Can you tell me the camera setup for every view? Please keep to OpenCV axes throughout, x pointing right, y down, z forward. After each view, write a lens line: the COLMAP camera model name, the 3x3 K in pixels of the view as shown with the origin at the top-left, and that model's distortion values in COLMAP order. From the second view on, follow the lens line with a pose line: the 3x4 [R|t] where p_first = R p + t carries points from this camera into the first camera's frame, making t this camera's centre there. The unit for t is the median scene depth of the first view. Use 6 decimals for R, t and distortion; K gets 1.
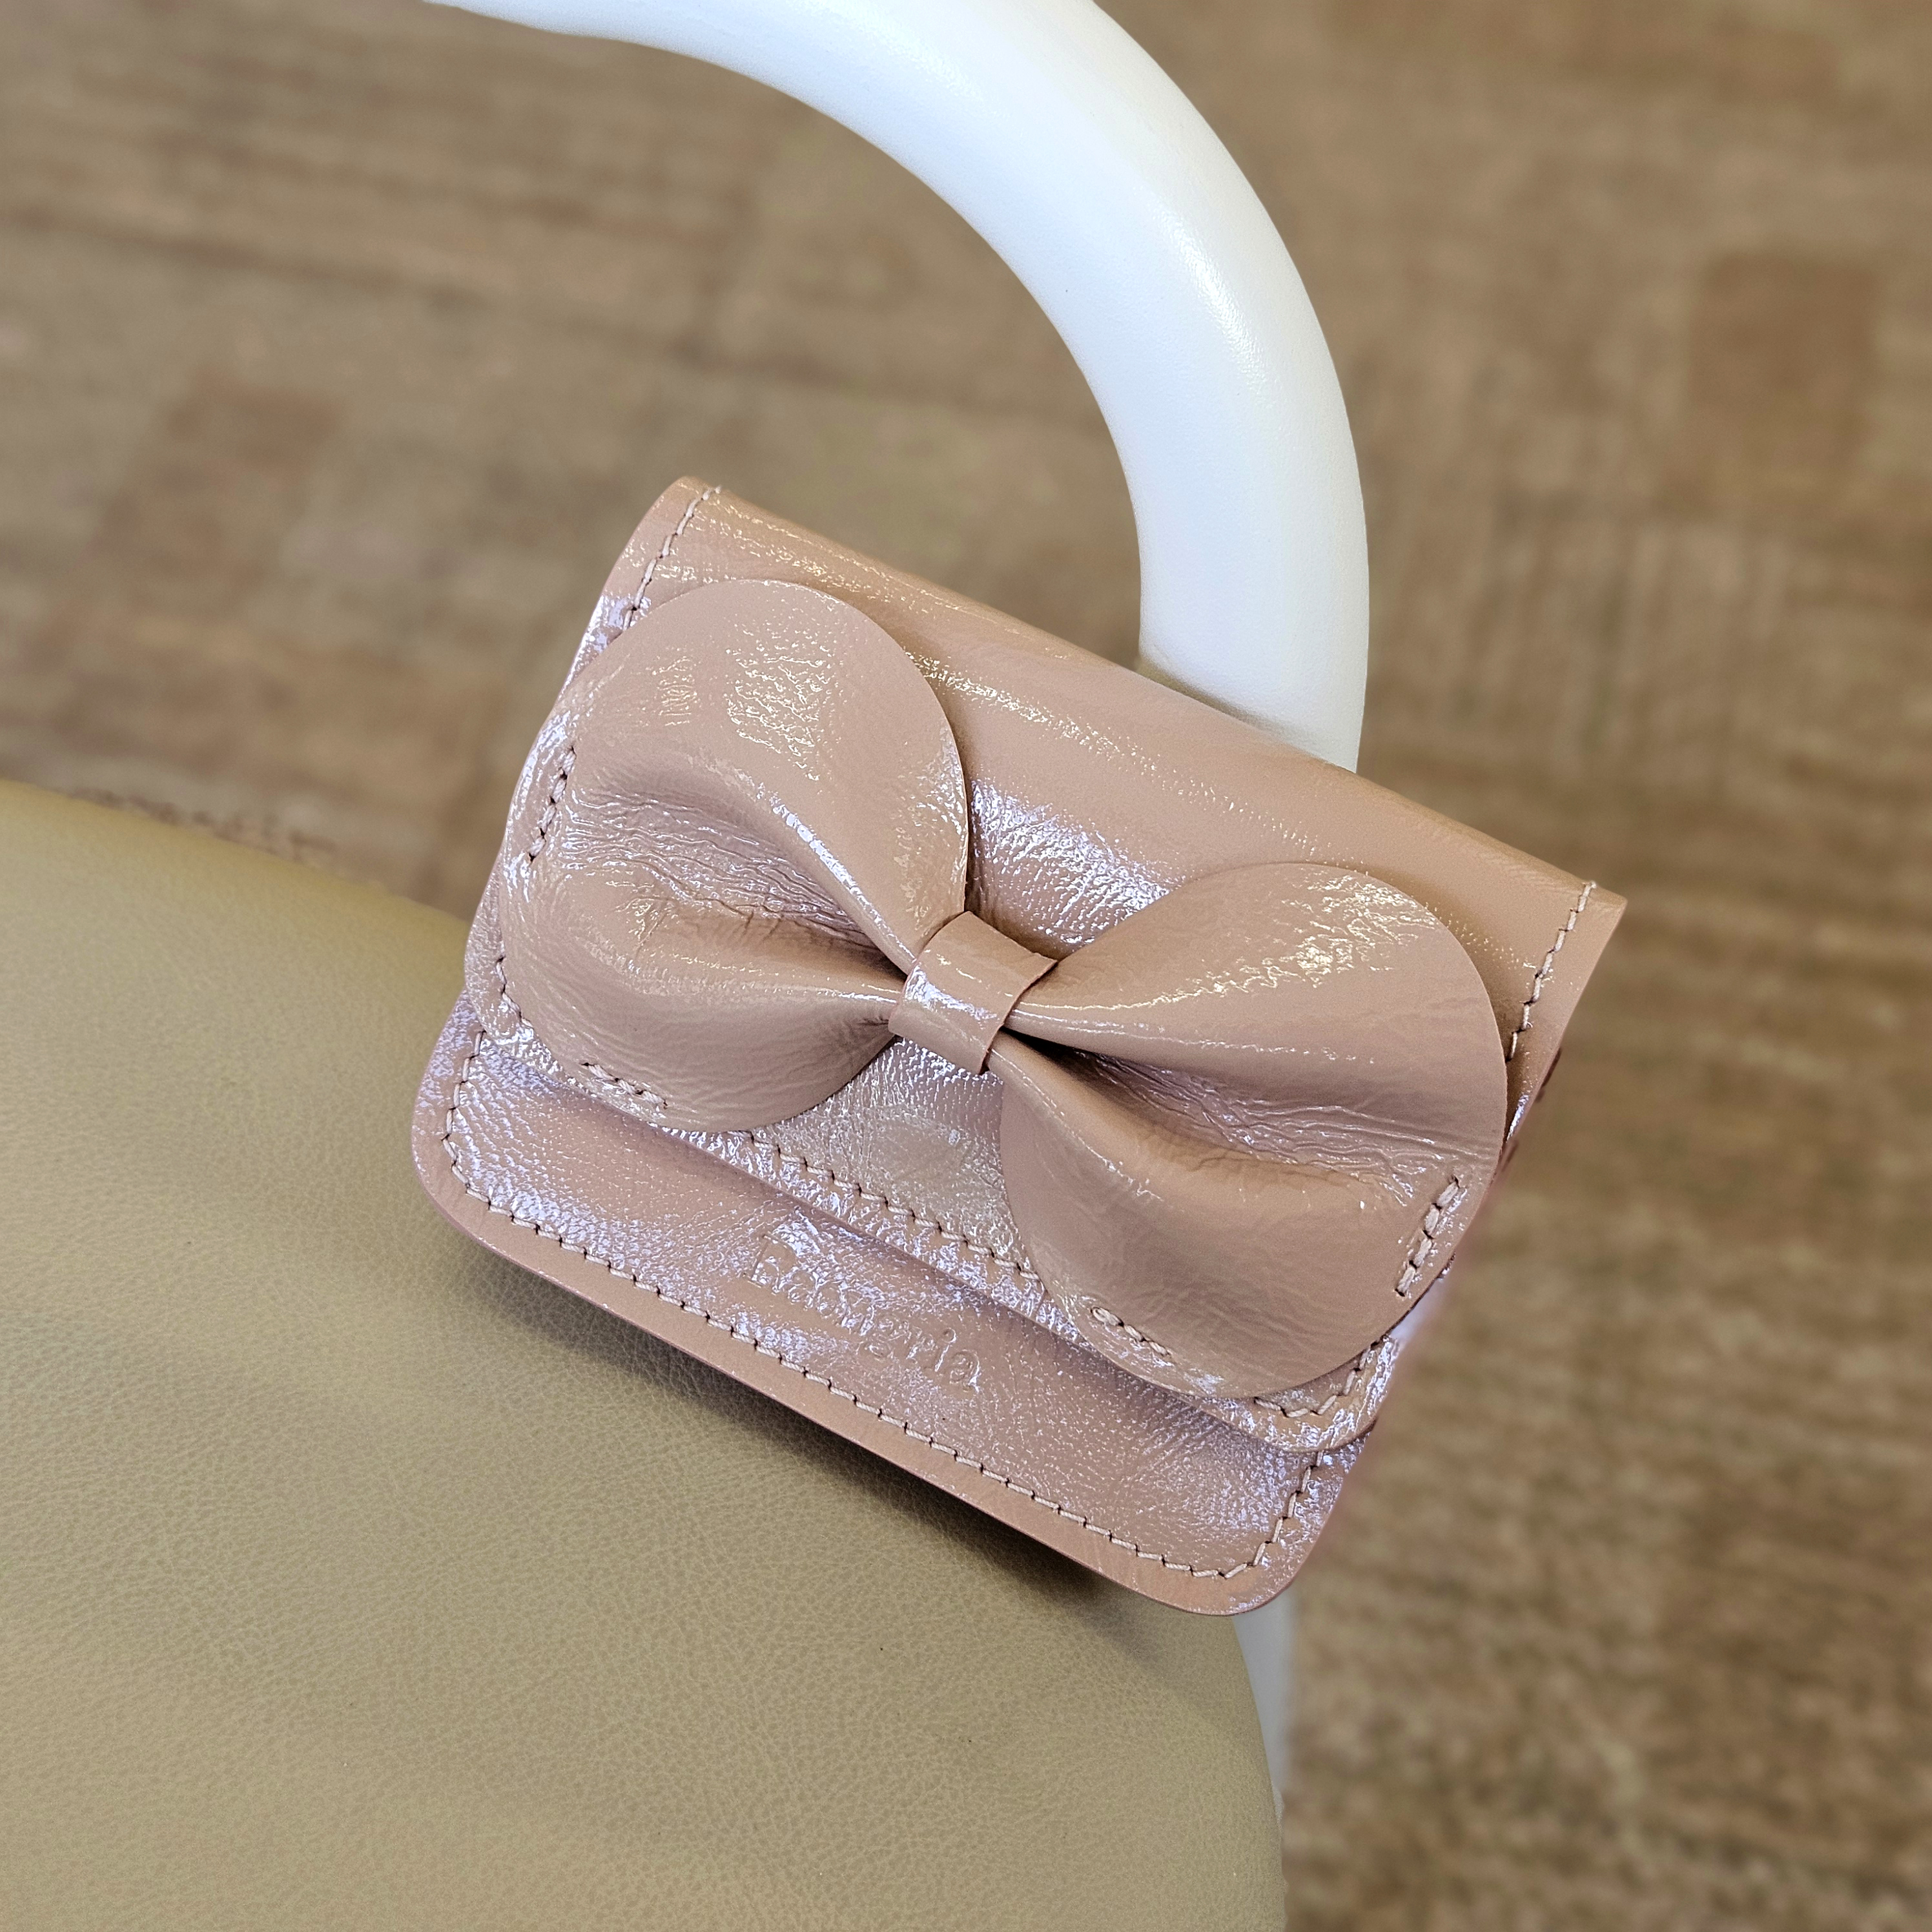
lens RADIAL K [[3043.8, 0, 911.2], [0, 3043.8, 959.4], [0, 0, 1]] dist [0.060221, -0.092636]
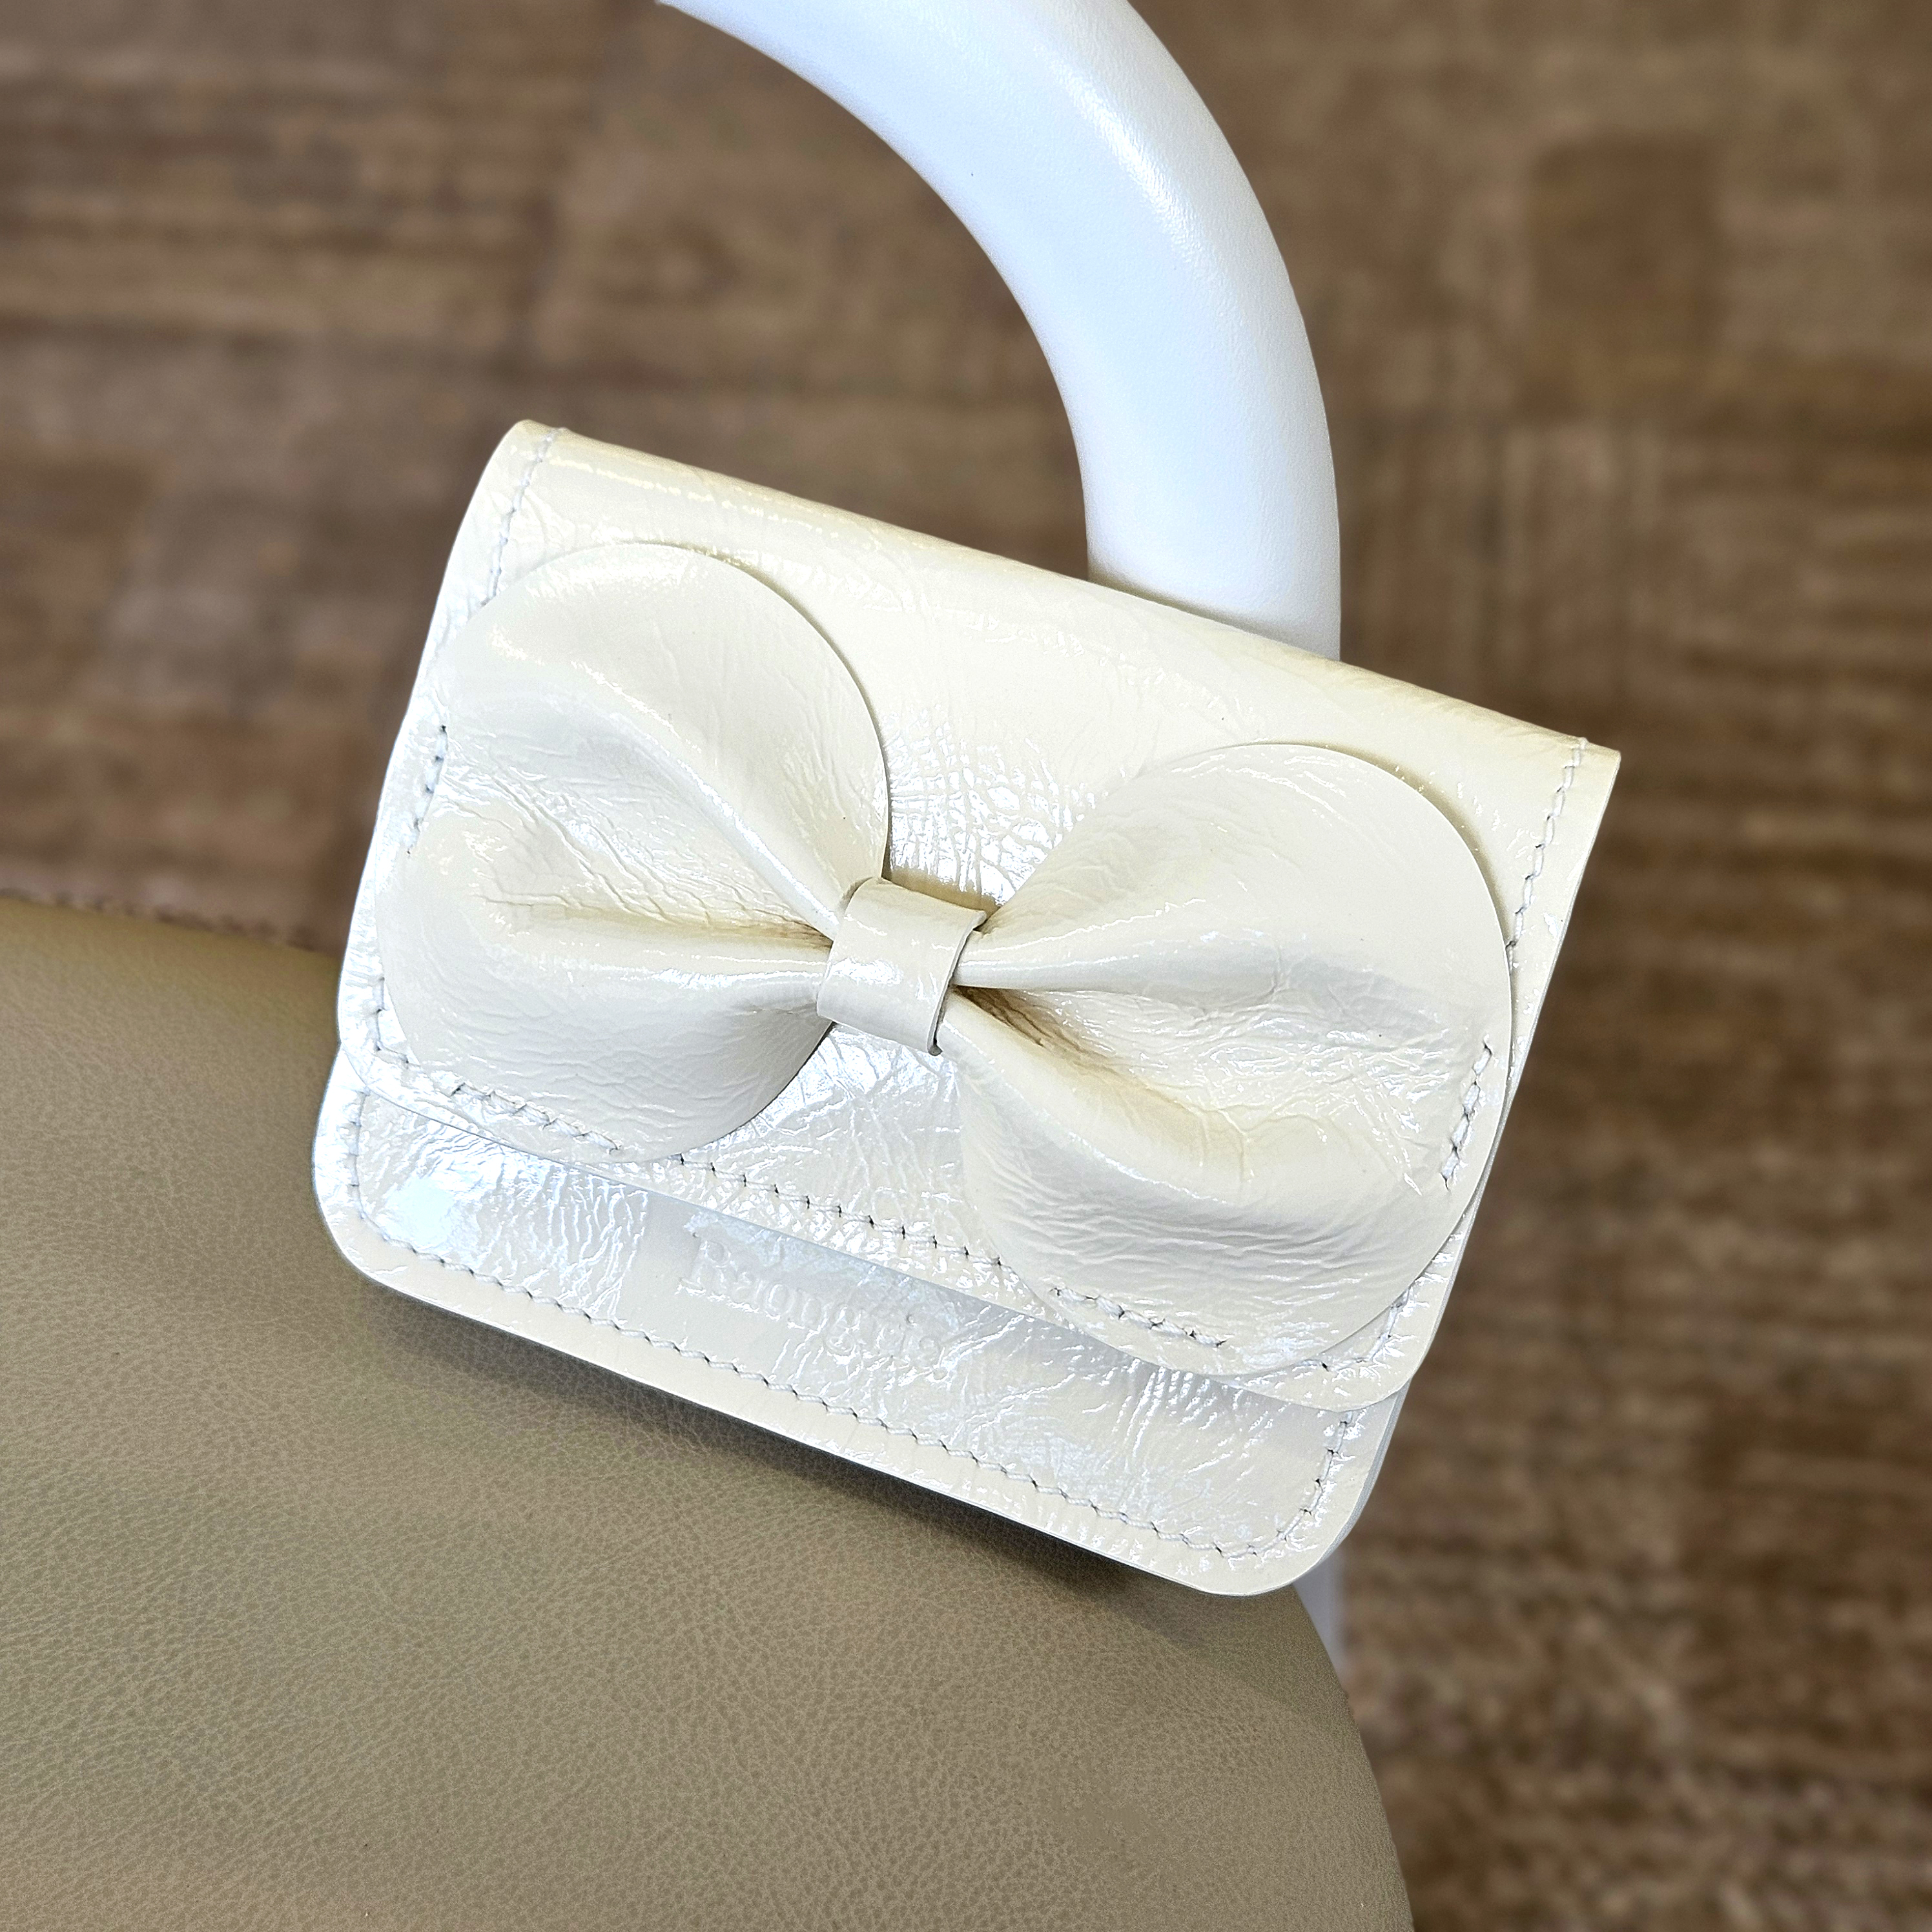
lens RADIAL K [[3101.7, 0, 890.5], [0, 3101.7, 973.6], [0, 0, 1]] dist [0.048875, -0.063601]
pose [[0.992202, -0.121185, 0.029149, -0.025168], [0.121120, 0.992630, 0.004006, 0.005896], [-0.029420, -0.000444, 0.999567, 0.083414]]
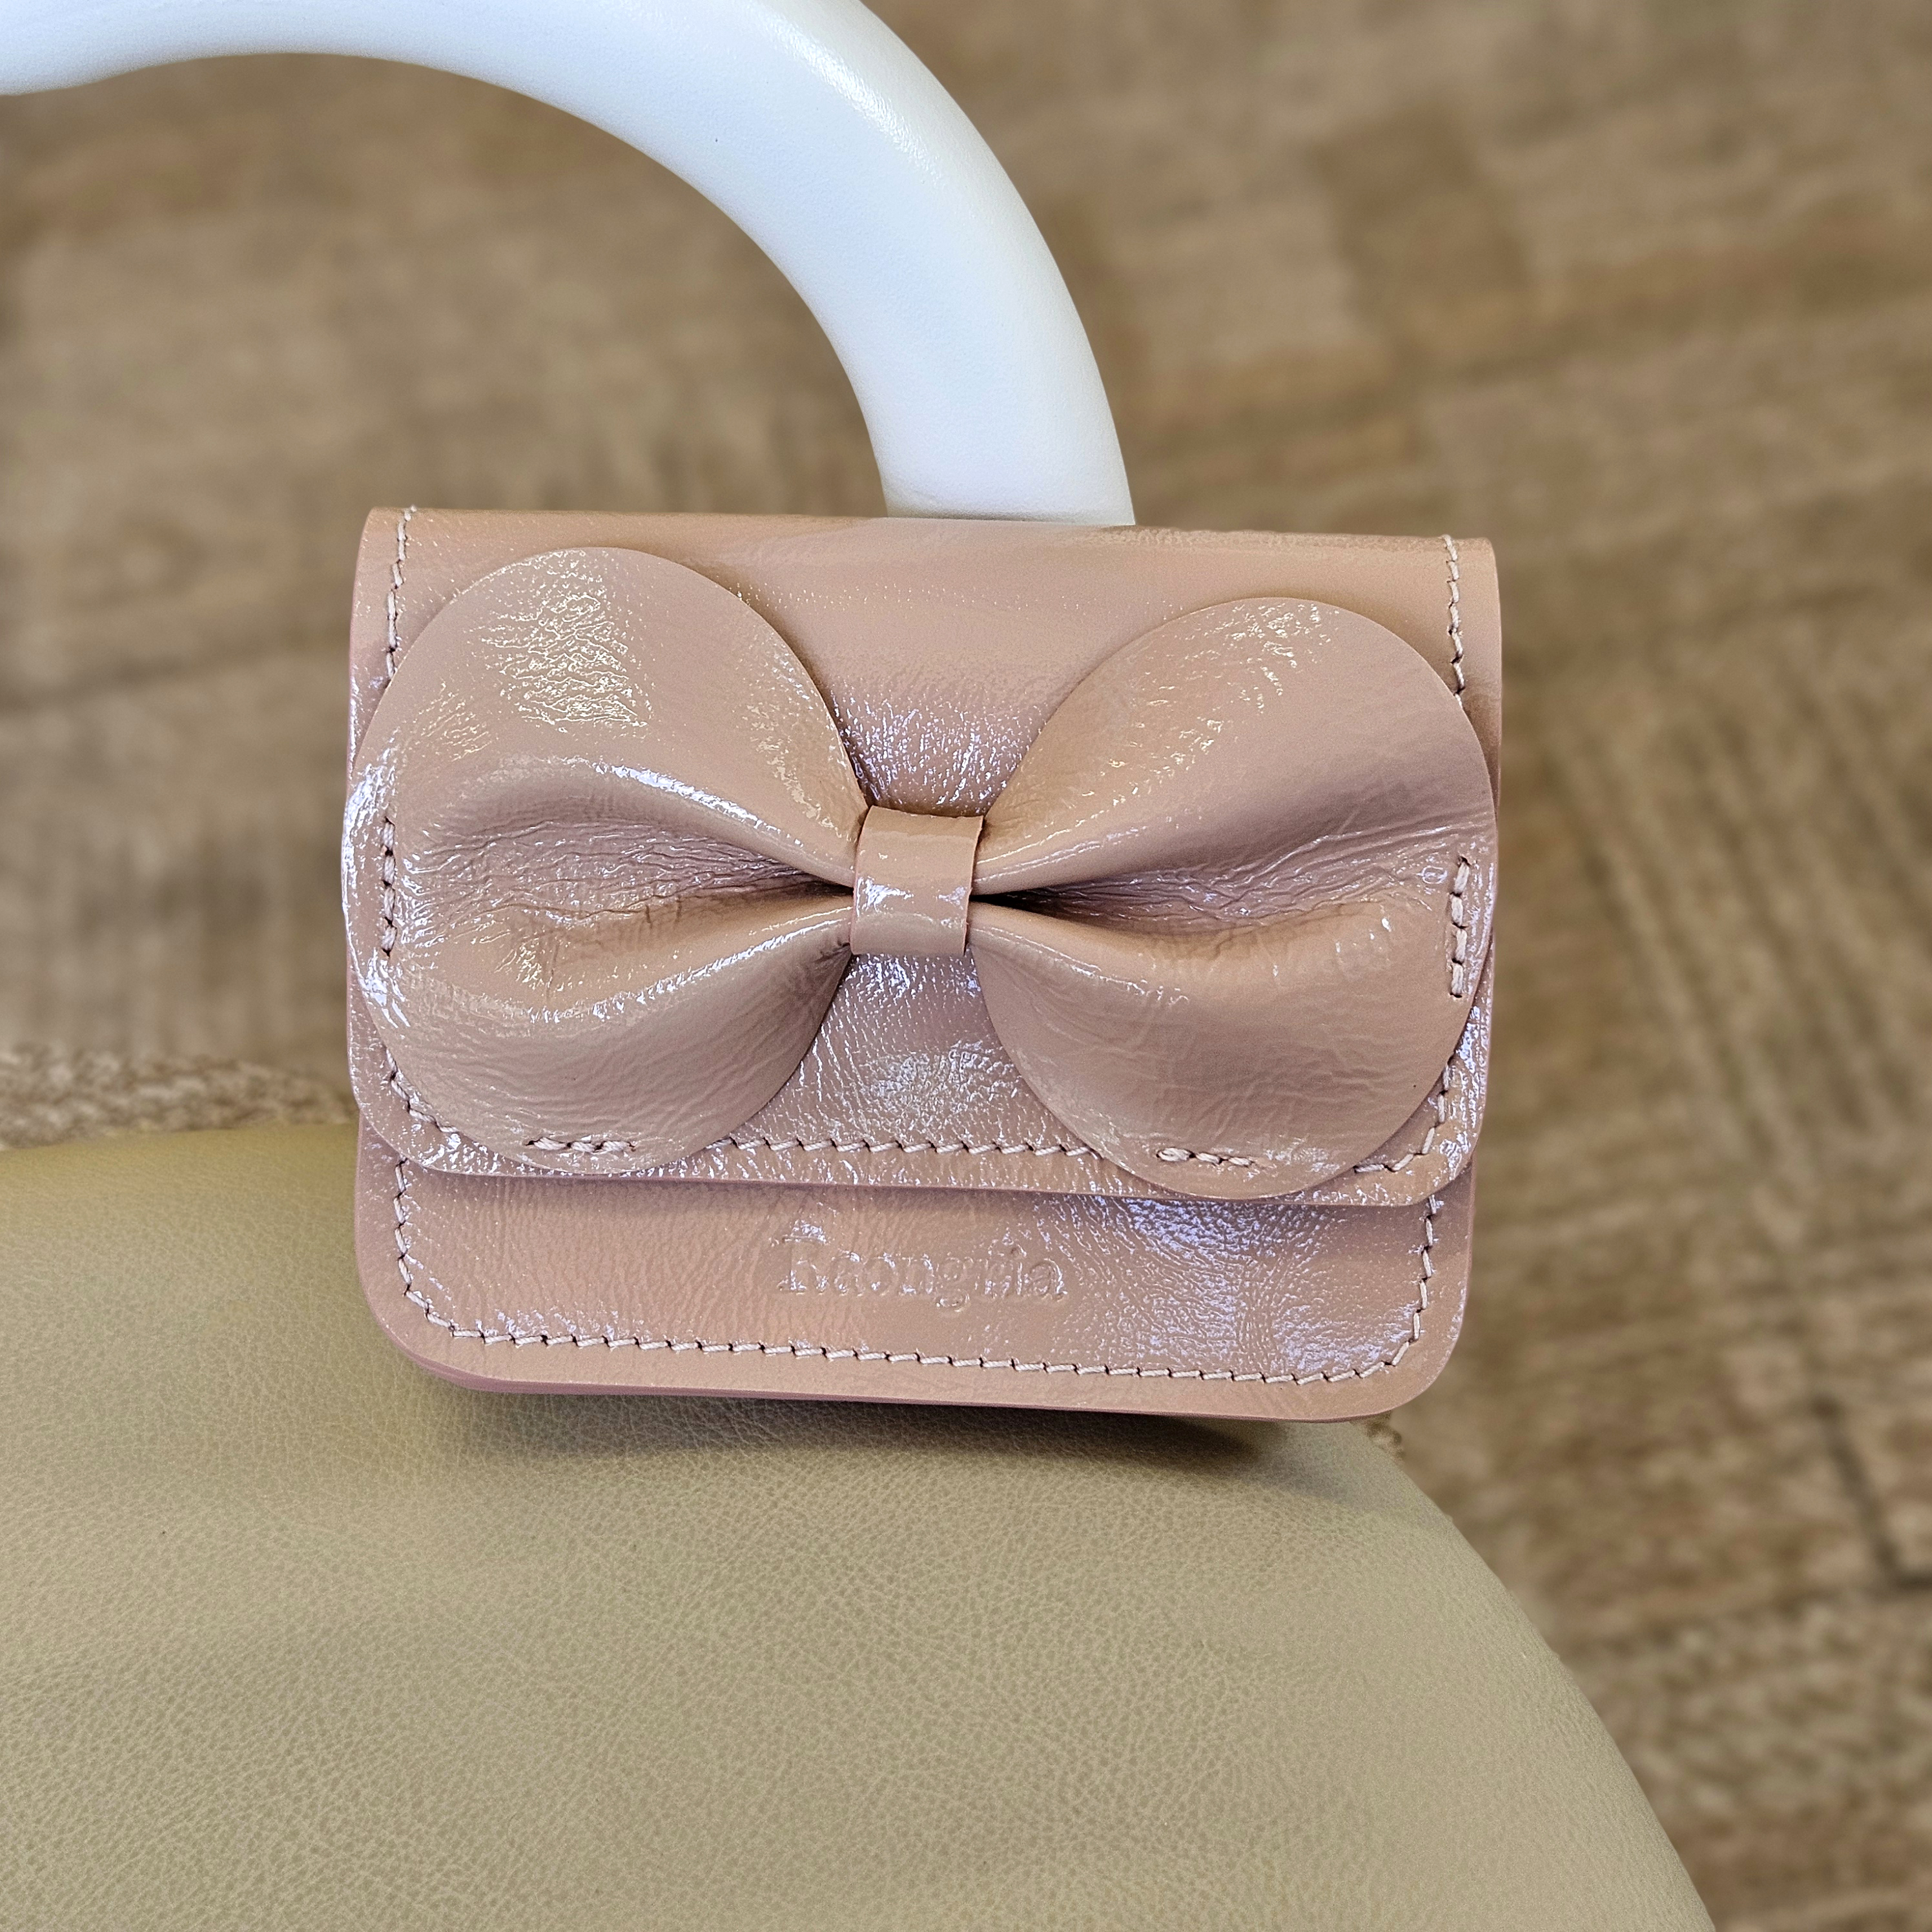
lens RADIAL K [[3101.7, 0, 890.5], [0, 3101.7, 973.6], [0, 0, 1]] dist [0.048875, -0.063601]
pose [[0.904576, -0.386583, 0.179710, -0.154285], [0.396621, 0.917712, -0.022267, 0.050644], [-0.156314, 0.091419, 0.983468, 0.074866]]
